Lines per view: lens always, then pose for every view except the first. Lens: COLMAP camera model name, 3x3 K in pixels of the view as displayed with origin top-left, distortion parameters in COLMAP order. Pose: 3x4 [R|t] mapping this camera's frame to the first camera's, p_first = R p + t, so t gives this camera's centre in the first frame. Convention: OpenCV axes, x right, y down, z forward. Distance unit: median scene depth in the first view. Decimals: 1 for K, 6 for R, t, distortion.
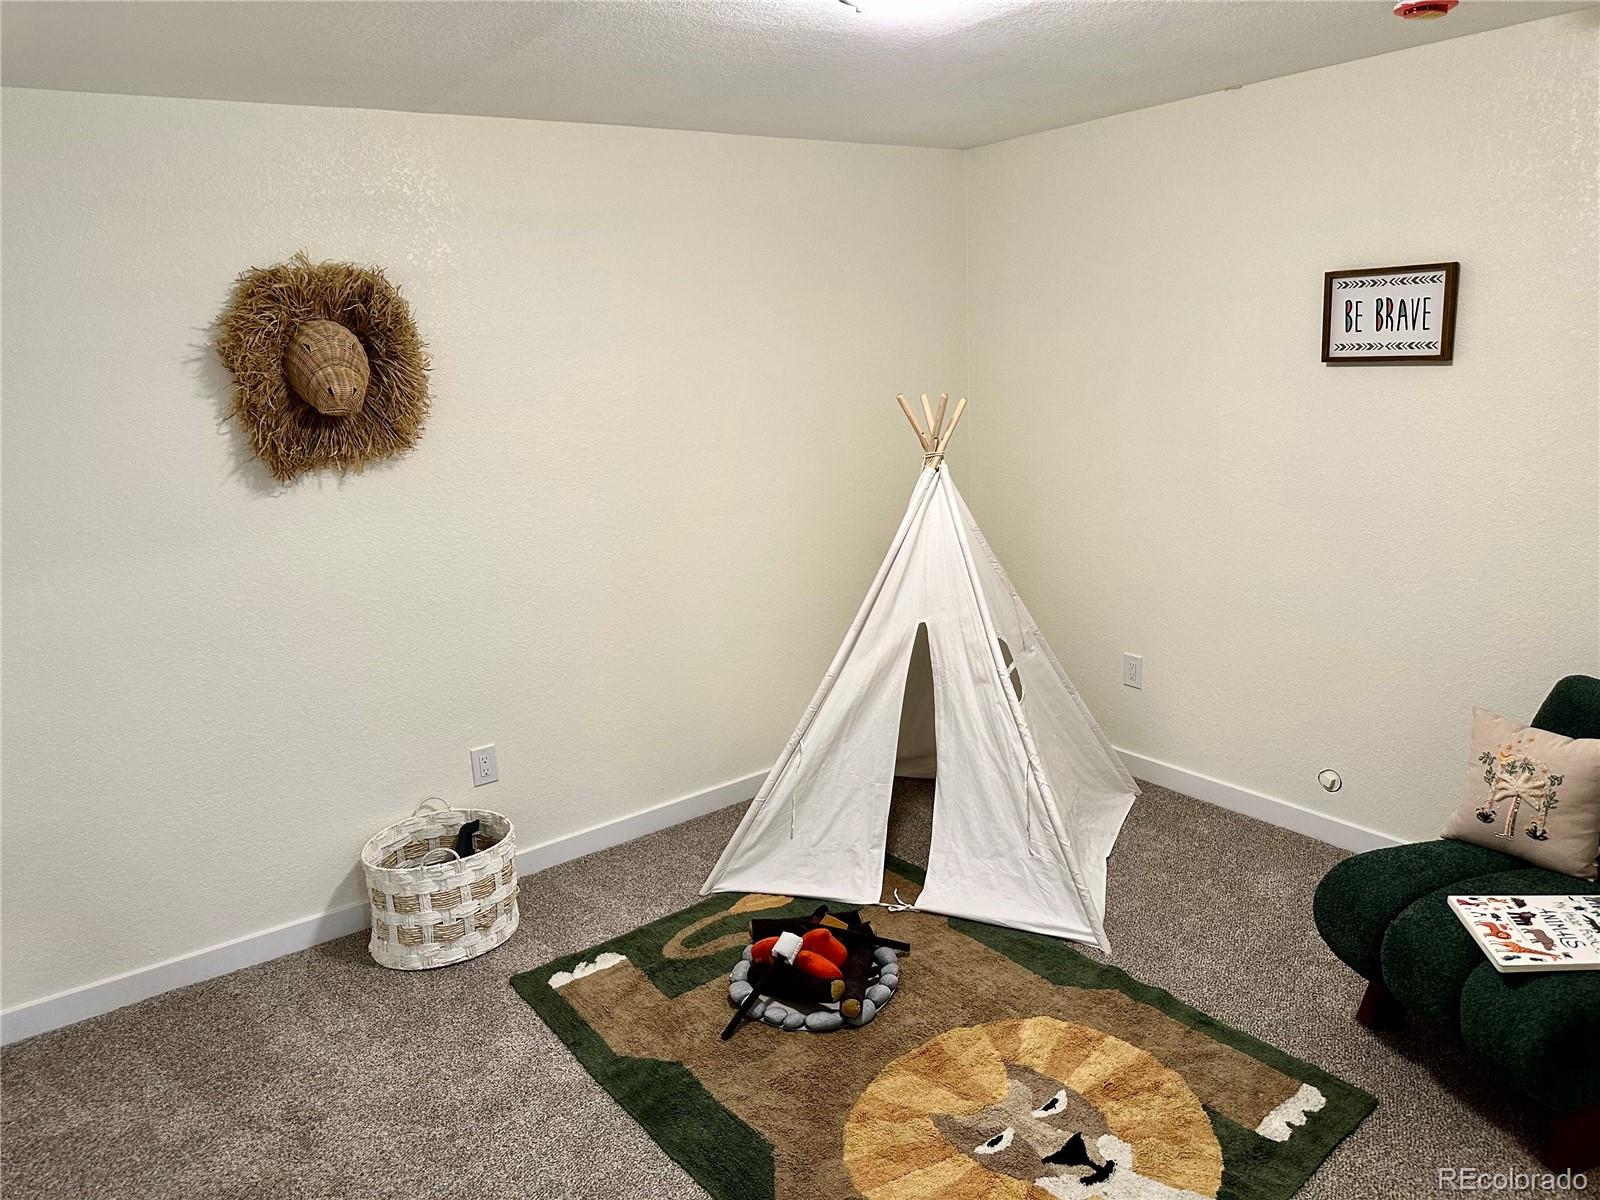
lens RADIAL K [[1112.3, 0, 811.1], [0, 1112.3, 598.8], [0, 0, 1]] dist [0.089071, -0.125634]
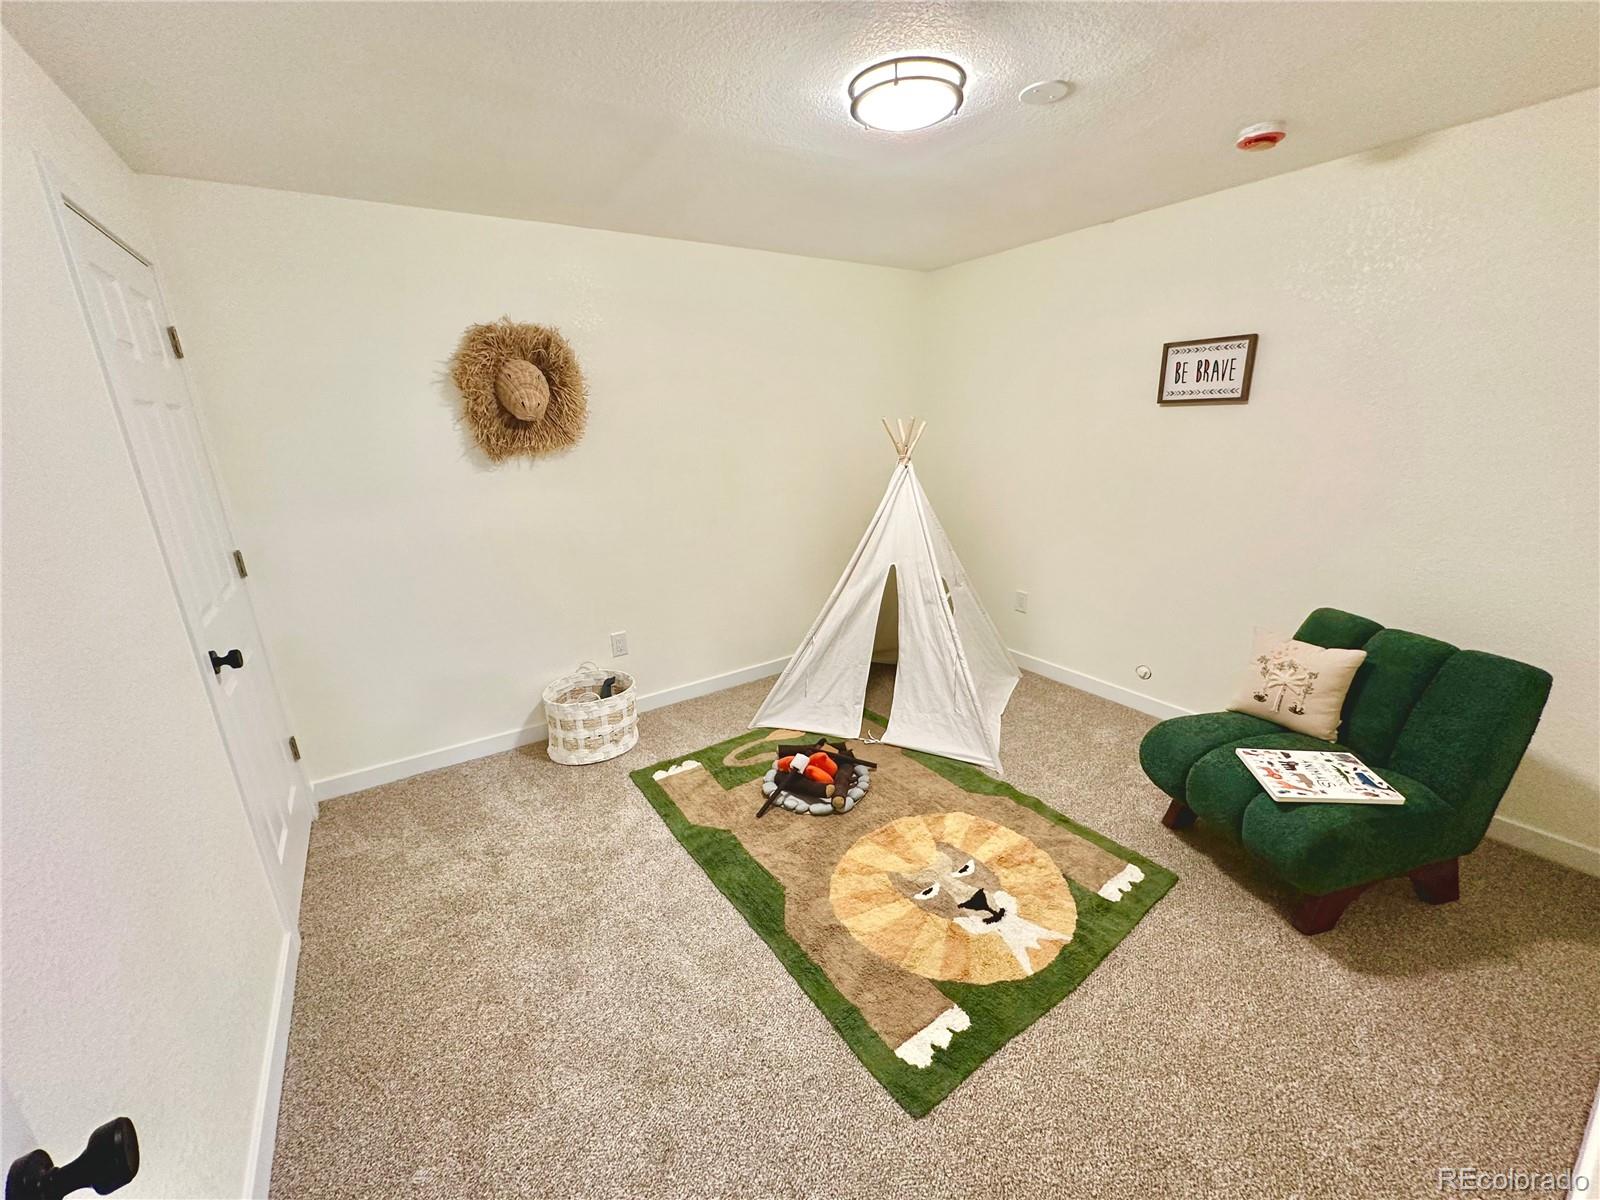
lens RADIAL K [[636.4, 0, 800.0], [0, 636.4, 600.0], [0, 0, 1]] dist [-0.005403, -0.000584]
pose [[0.998703, 0.033163, -0.038646, 0.006319], [-0.030796, 0.997705, 0.060298, 0.025488], [0.040557, -0.059029, 0.997432, 0.112016]]
